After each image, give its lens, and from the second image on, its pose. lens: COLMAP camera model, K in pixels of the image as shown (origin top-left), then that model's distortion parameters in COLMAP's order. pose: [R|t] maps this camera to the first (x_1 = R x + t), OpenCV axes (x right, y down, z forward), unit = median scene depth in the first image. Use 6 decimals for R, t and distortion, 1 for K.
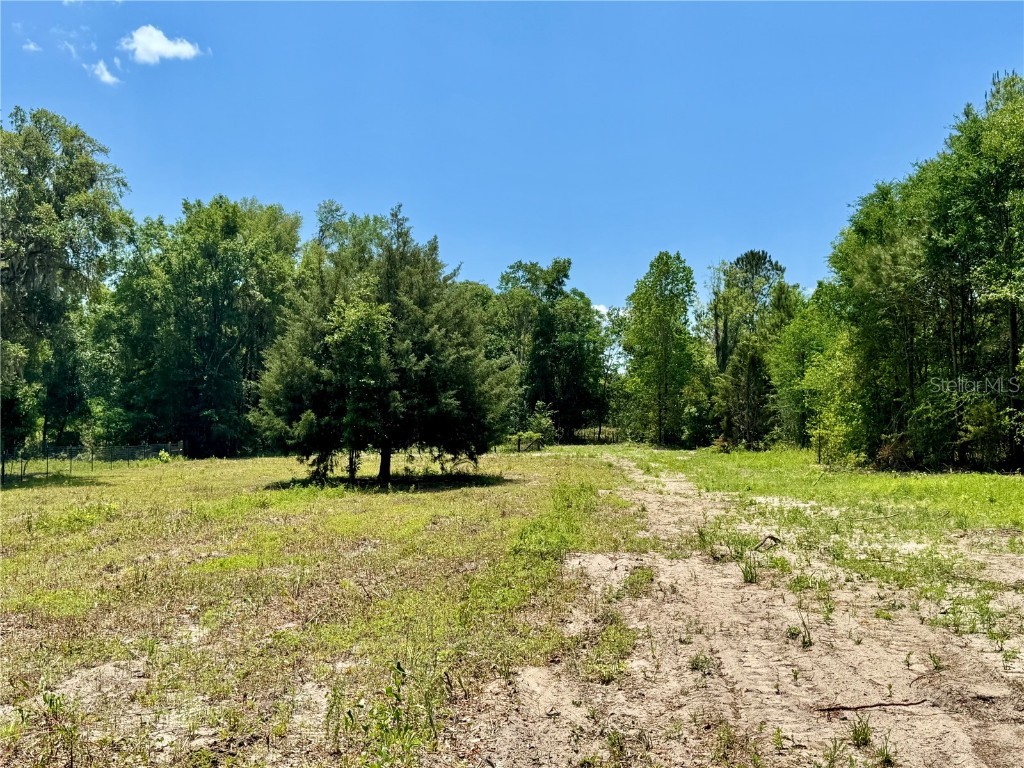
lens RADIAL K [[1152.8, 0, 513.7], [0, 1152.8, 388.6], [0, 0, 1]] dist [0.117870, 0.000000]
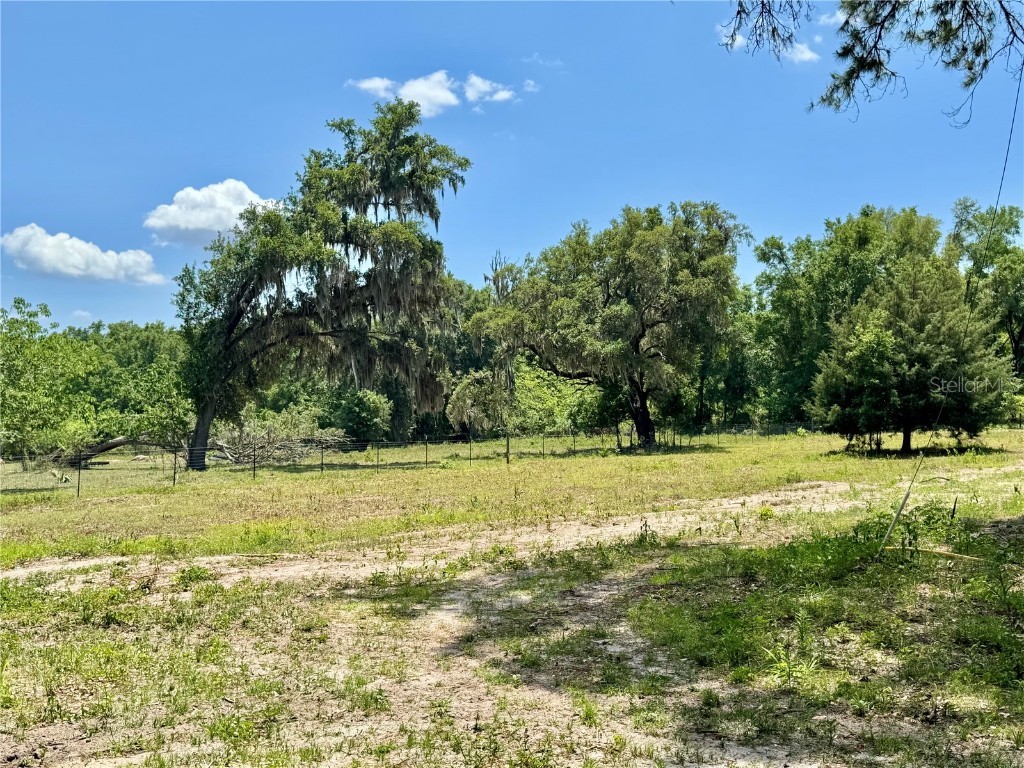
lens RADIAL K [[1152.8, 0, 512.5], [0, 1152.8, 385.1], [0, 0, 1]] dist [0.117870, 0.000000]
pose [[0.821245, -0.029199, -0.569828, 0.287026], [0.041760, 0.999087, 0.008991, -0.031165], [0.569045, -0.031180, 0.821715, -0.393286]]
